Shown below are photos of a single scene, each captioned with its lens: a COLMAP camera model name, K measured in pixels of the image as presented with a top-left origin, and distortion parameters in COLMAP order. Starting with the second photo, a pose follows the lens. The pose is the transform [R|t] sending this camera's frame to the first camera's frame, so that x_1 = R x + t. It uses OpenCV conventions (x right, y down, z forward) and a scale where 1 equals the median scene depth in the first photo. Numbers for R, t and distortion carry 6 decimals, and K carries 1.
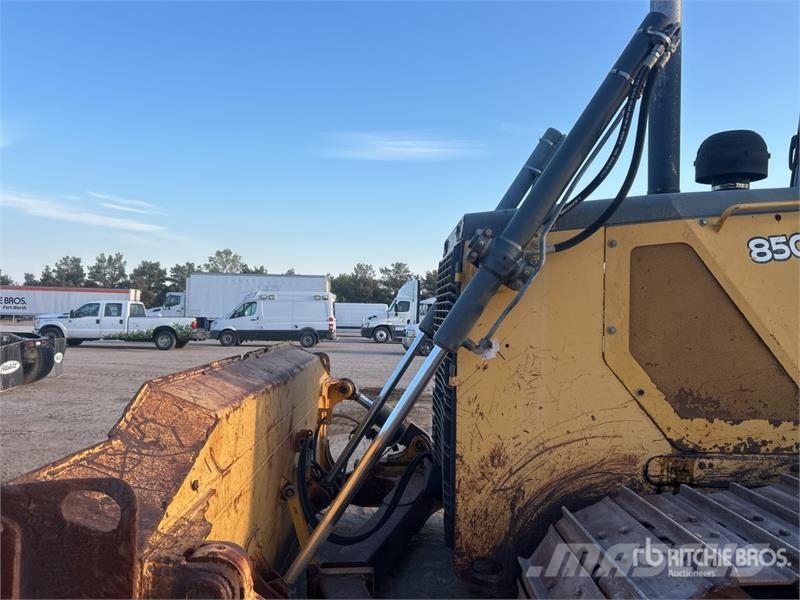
lens RADIAL K [[606.7, 0, 399.1], [0, 606.7, 297.6], [0, 0, 1]] dist [0.051701, -0.057125]
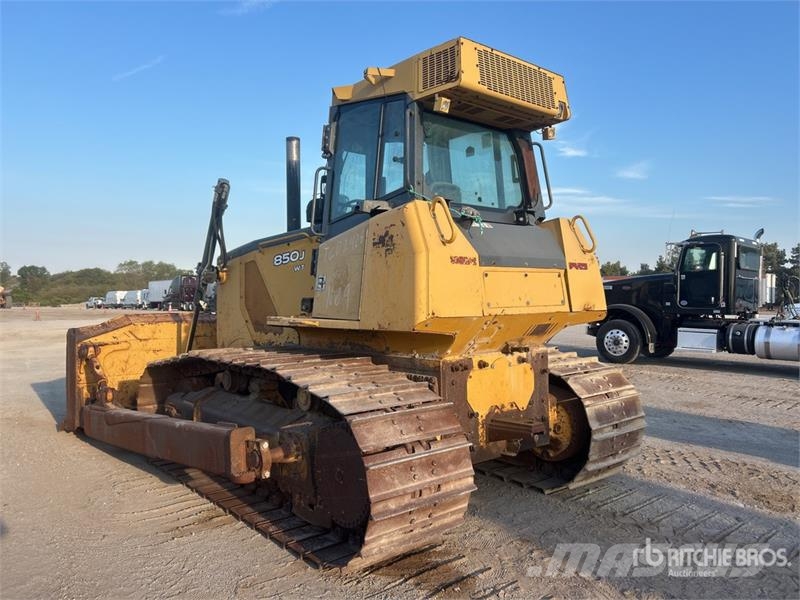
lens RADIAL K [[606.7, 0, 405.6], [0, 606.7, 293.9], [0, 0, 1]] dist [0.051701, -0.057125]
pose [[0.647146, -0.039267, -0.761354, 2.712792], [0.047613, 0.998805, -0.011043, 0.099073], [0.760877, -0.029104, 0.648243, -0.122529]]
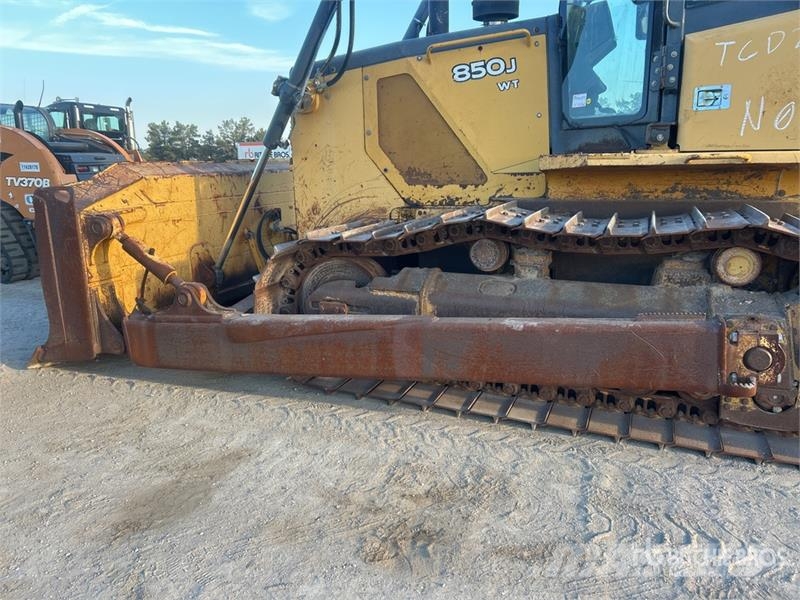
lens RADIAL K [[606.7, 0, 399.8], [0, 606.7, 302.1], [0, 0, 1]] dist [0.051701, -0.057125]
pose [[0.921103, 0.049558, -0.386151, 1.097741], [0.049606, 0.968841, 0.242665, 0.102236], [0.386145, -0.242675, 0.889944, -0.576831]]
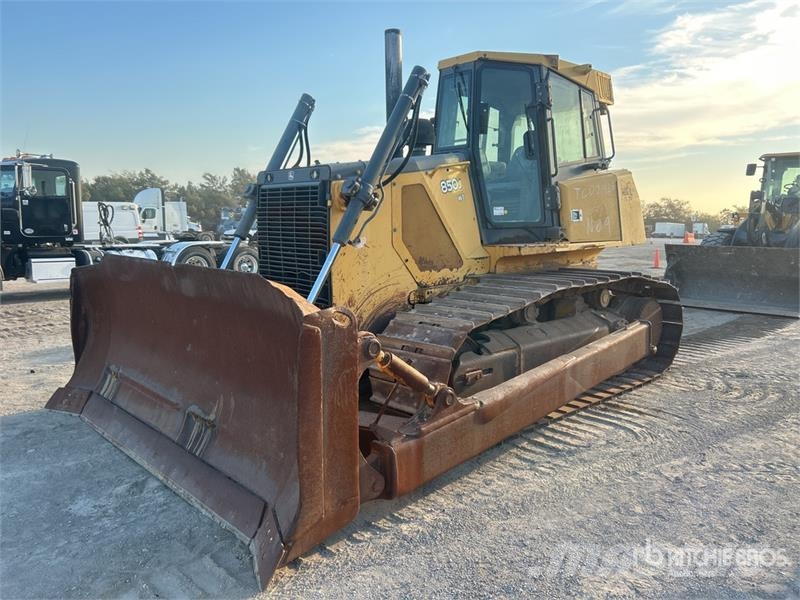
lens RADIAL K [[602.8, 0, 405.0], [0, 602.8, 295.6], [0, 0, 1]] dist [0.057955, -0.064625]
pose [[0.727552, -0.123061, 0.674925, -0.941870], [0.008041, 0.985243, 0.170974, -0.066662], [-0.686005, -0.118965, 0.717805, -0.415807]]
